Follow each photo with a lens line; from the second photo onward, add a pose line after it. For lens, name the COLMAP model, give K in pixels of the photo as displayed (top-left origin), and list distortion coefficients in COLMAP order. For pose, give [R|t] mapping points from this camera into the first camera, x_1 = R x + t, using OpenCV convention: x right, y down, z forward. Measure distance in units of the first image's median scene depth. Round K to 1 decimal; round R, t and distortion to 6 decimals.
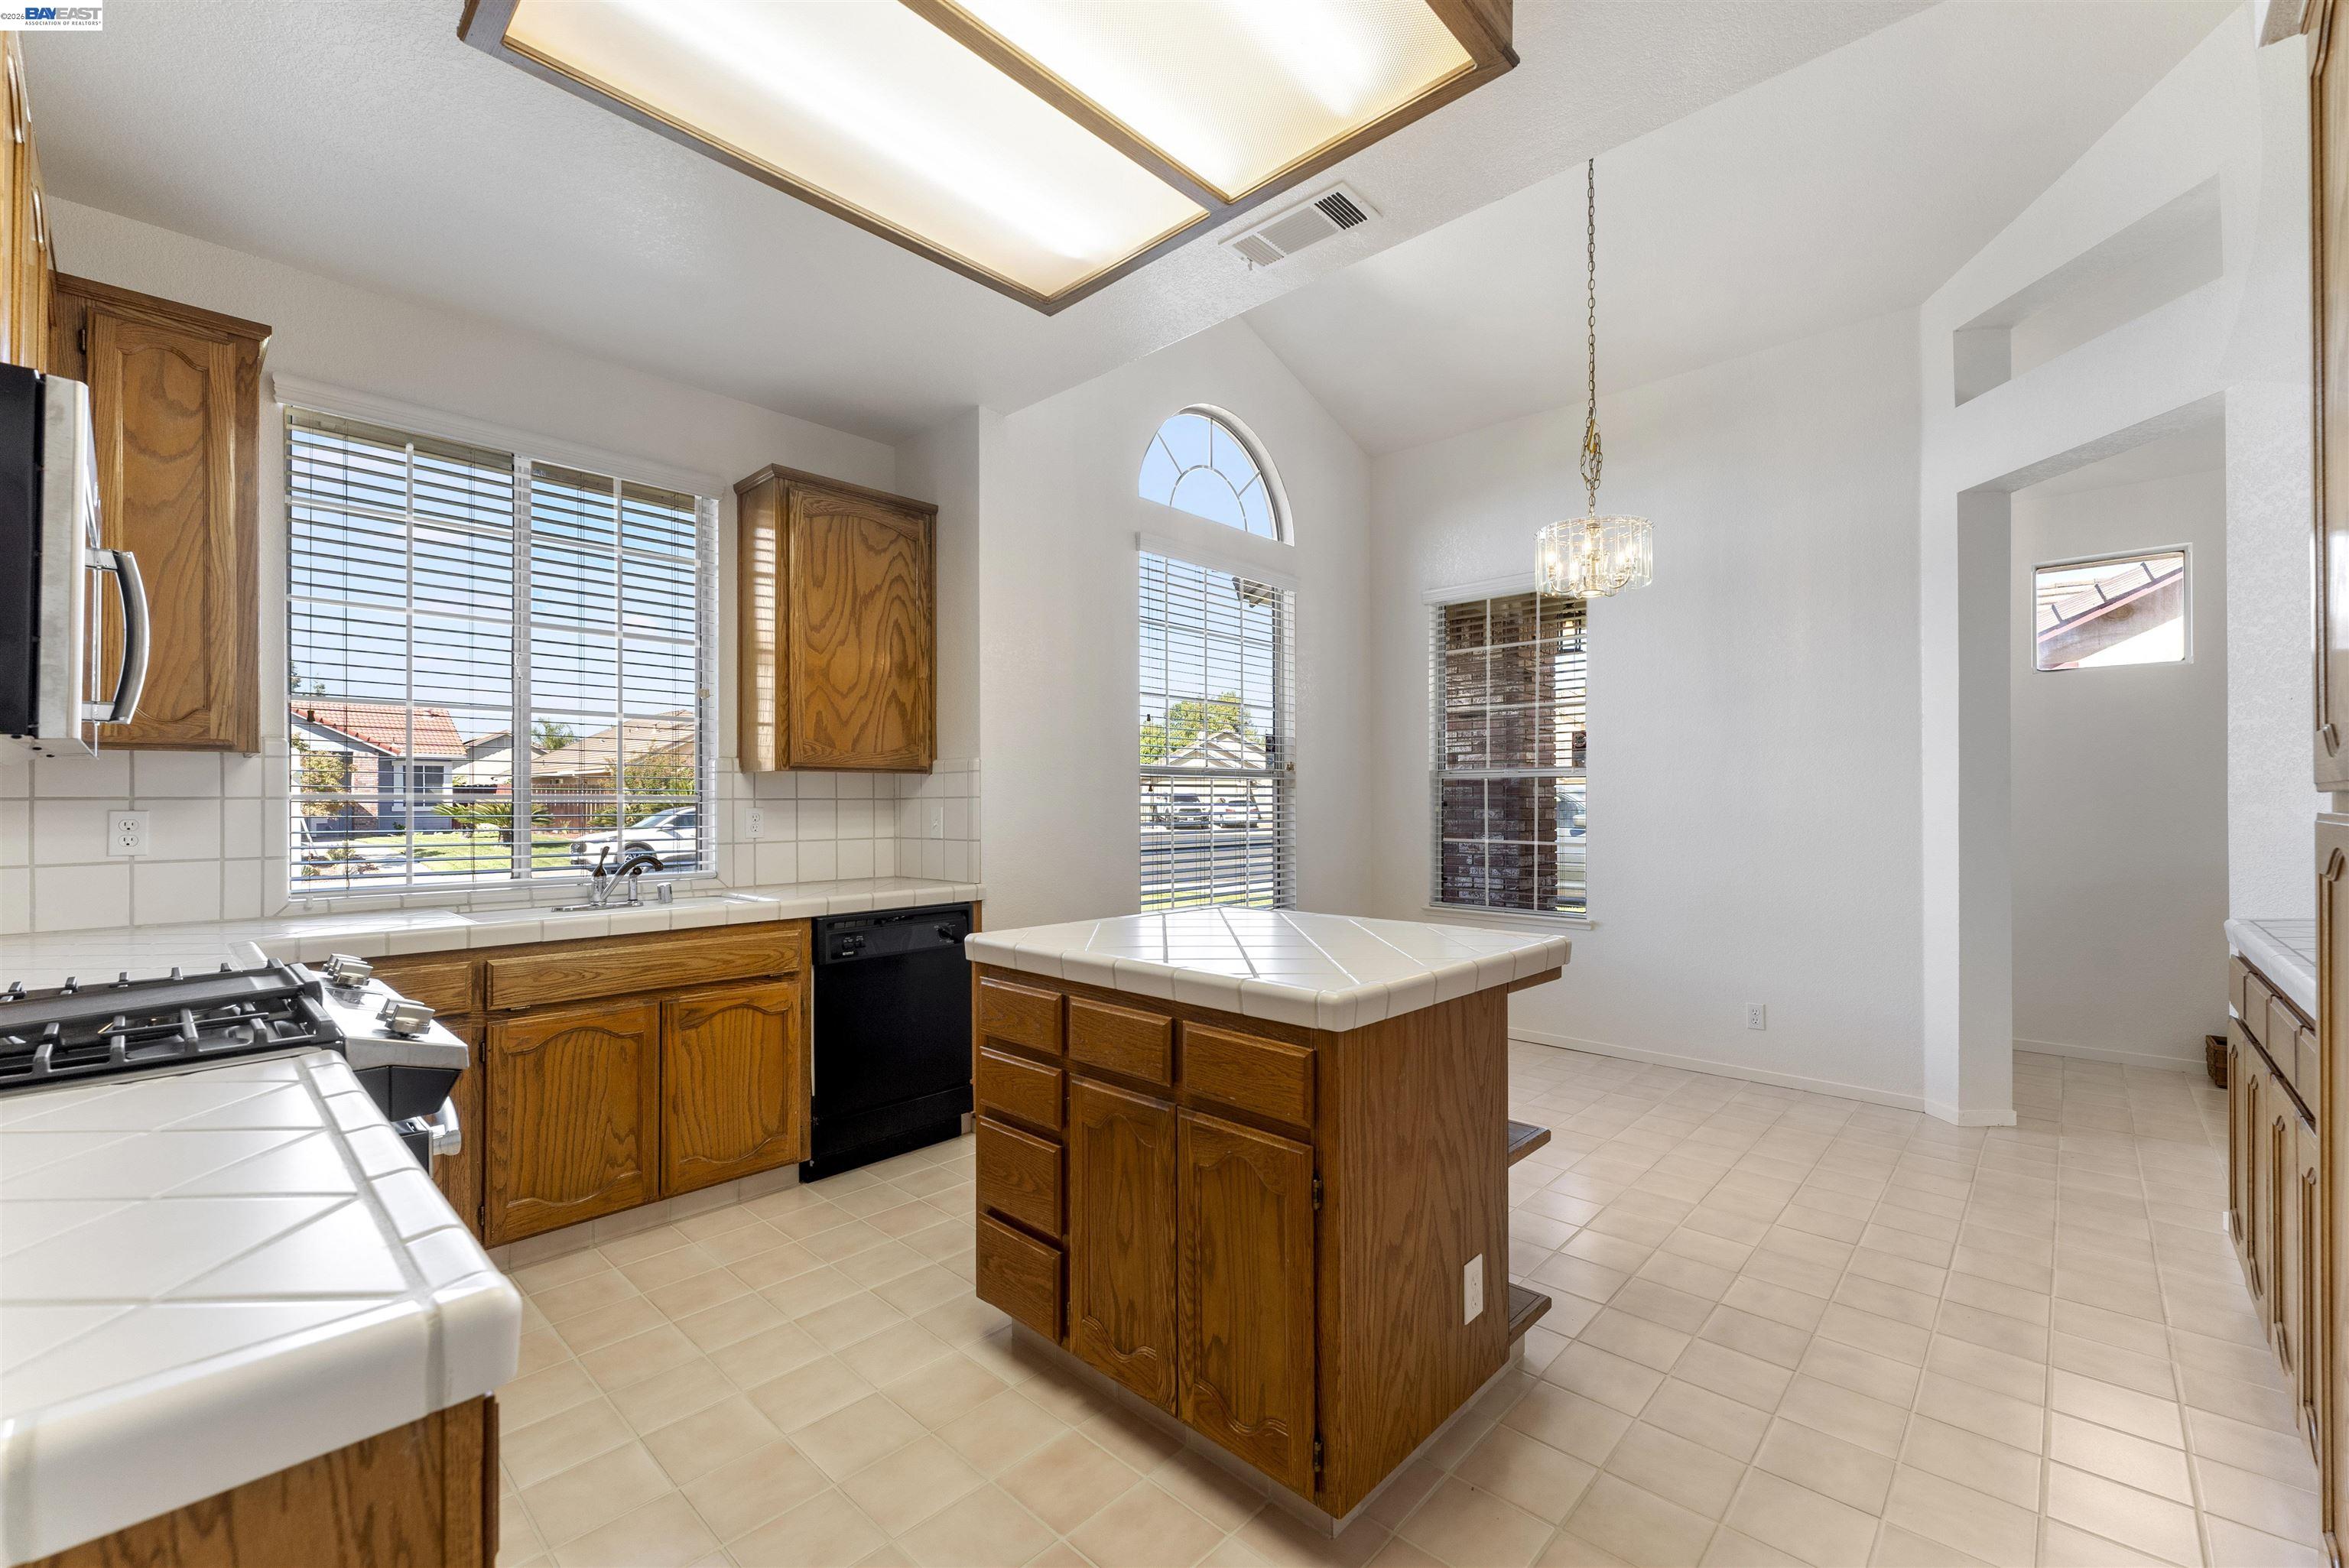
lens RADIAL K [[950.2, 0, 1214.1], [0, 950.2, 793.6], [0, 0, 1]] dist [0.000446, -0.000062]
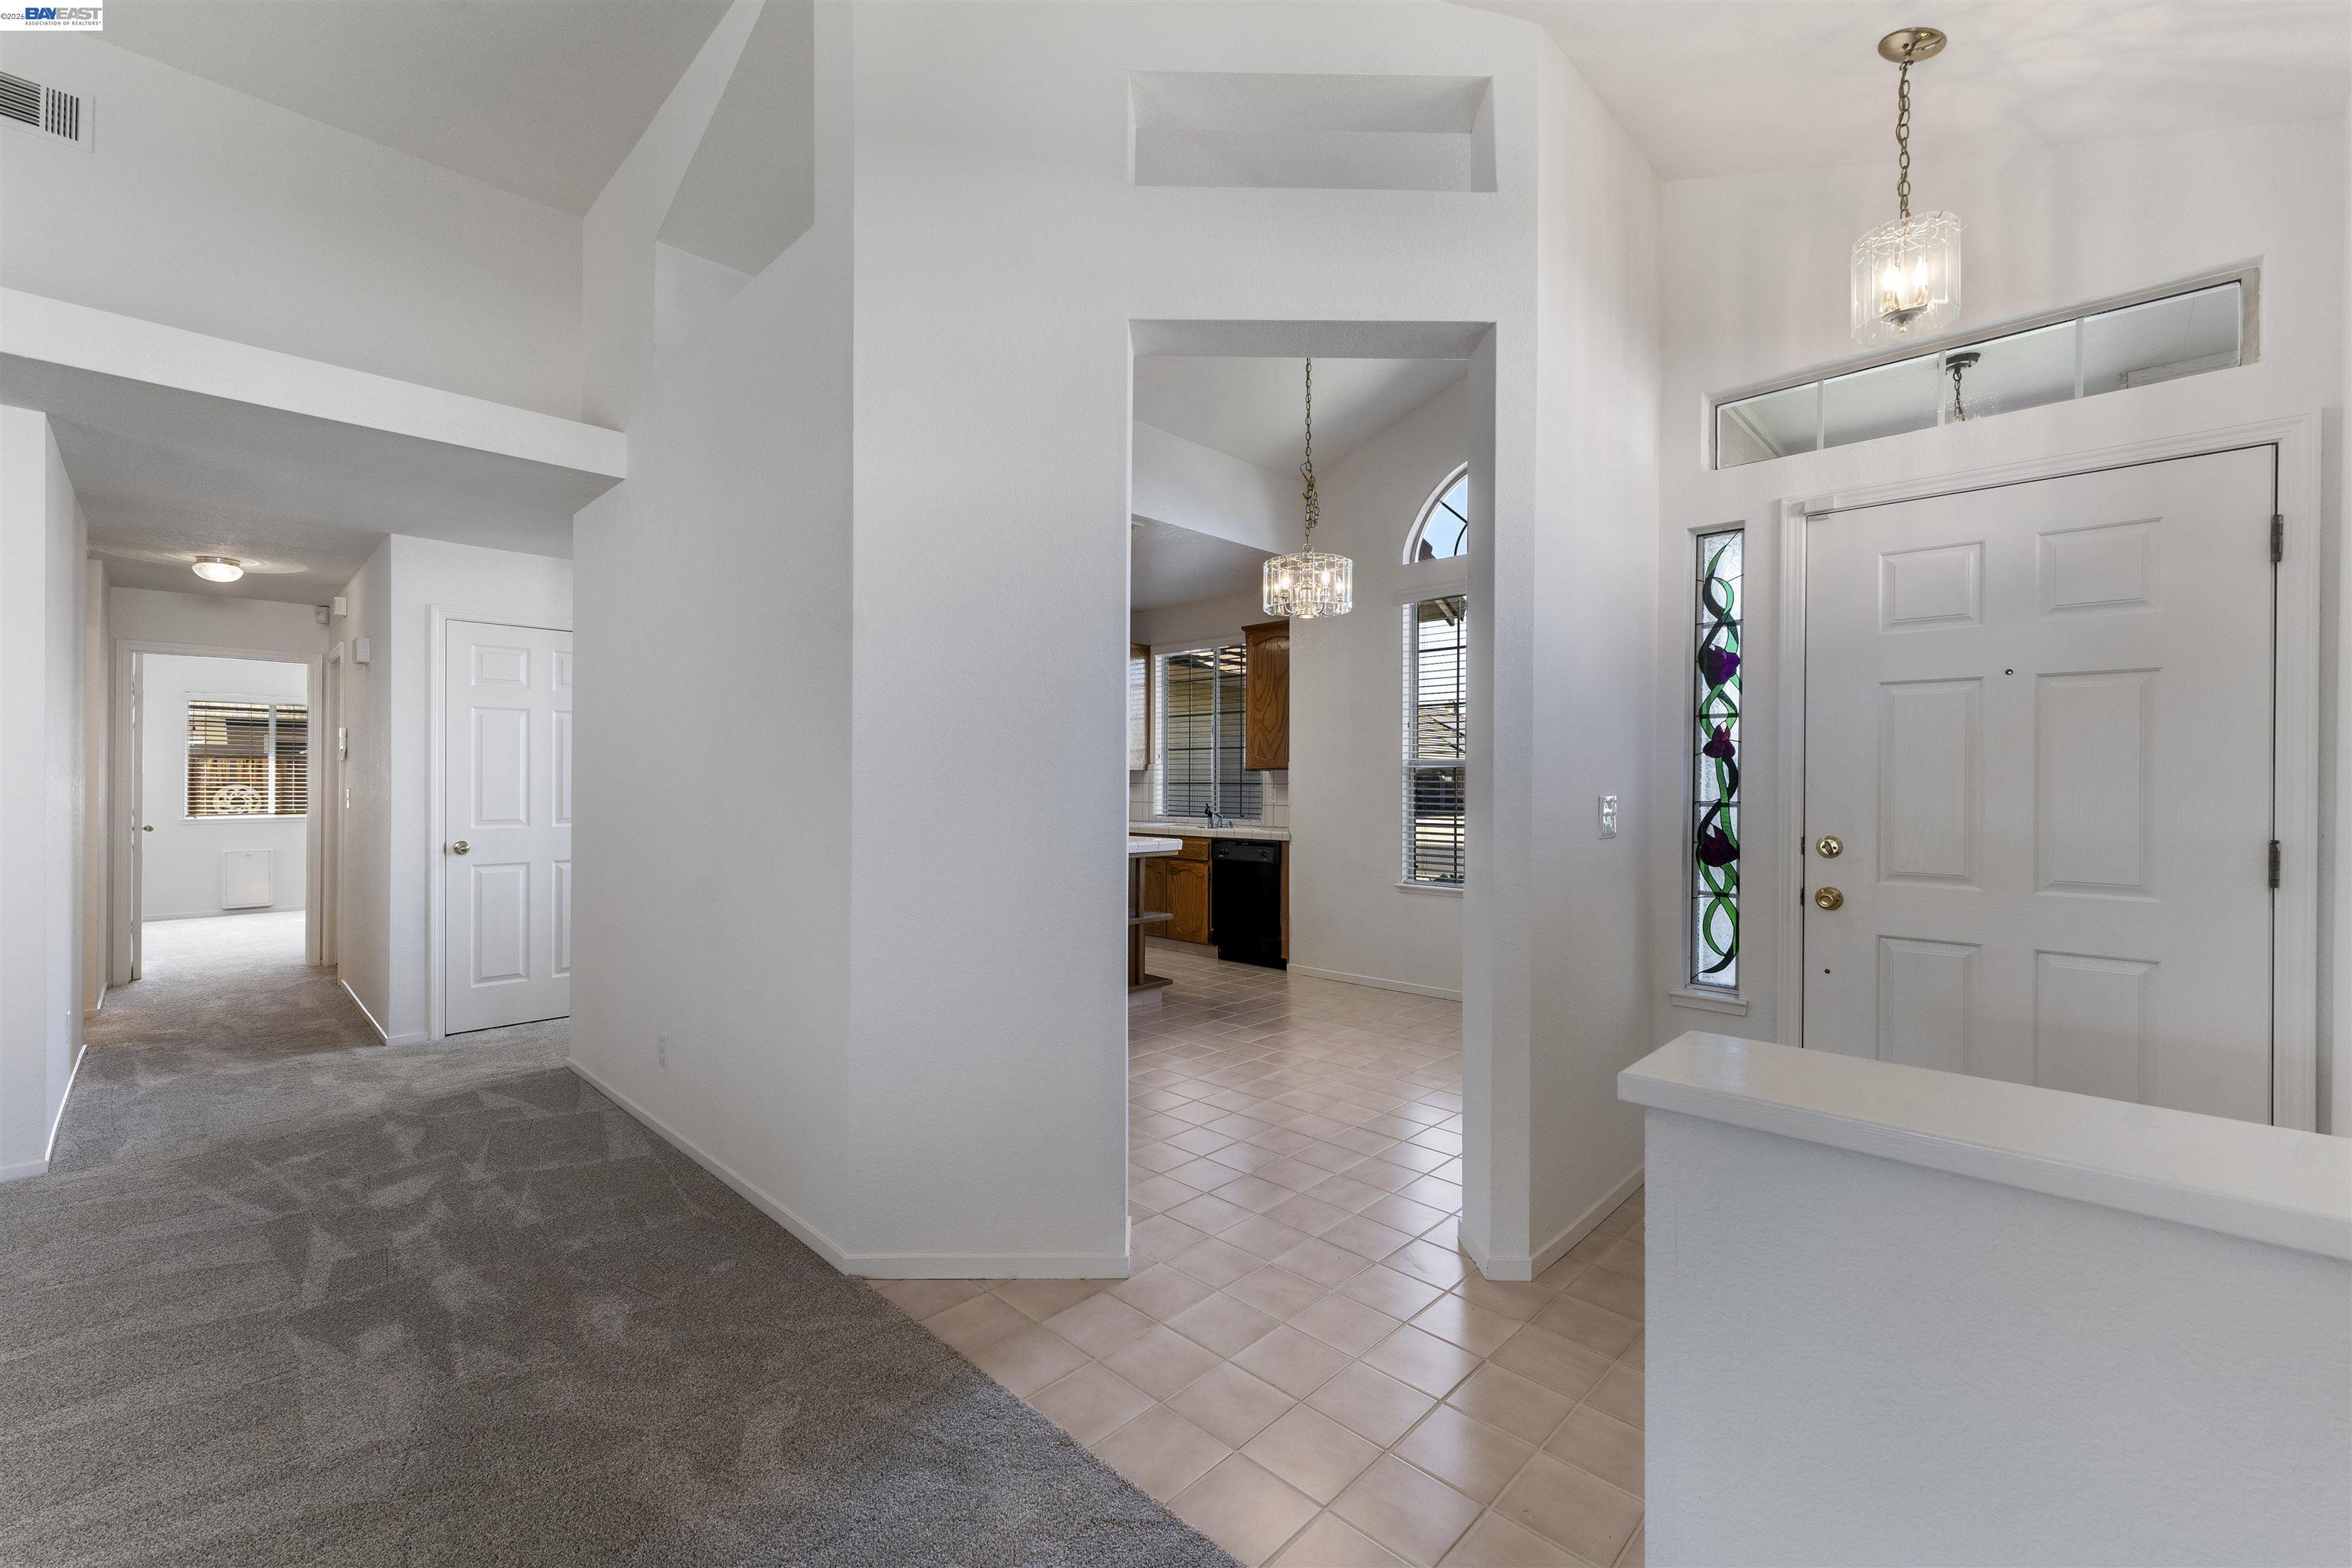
lens RADIAL K [[956.6, 0, 1141.1], [0, 956.6, 788.1], [0, 0, 1]] dist [0.000562, -0.000221]
pose [[-0.070815, 0.005694, -0.997473, 1.807094], [0.005786, 0.999969, 0.005298, 0.002315], [0.997473, -0.005396, -0.070846, 0.982562]]
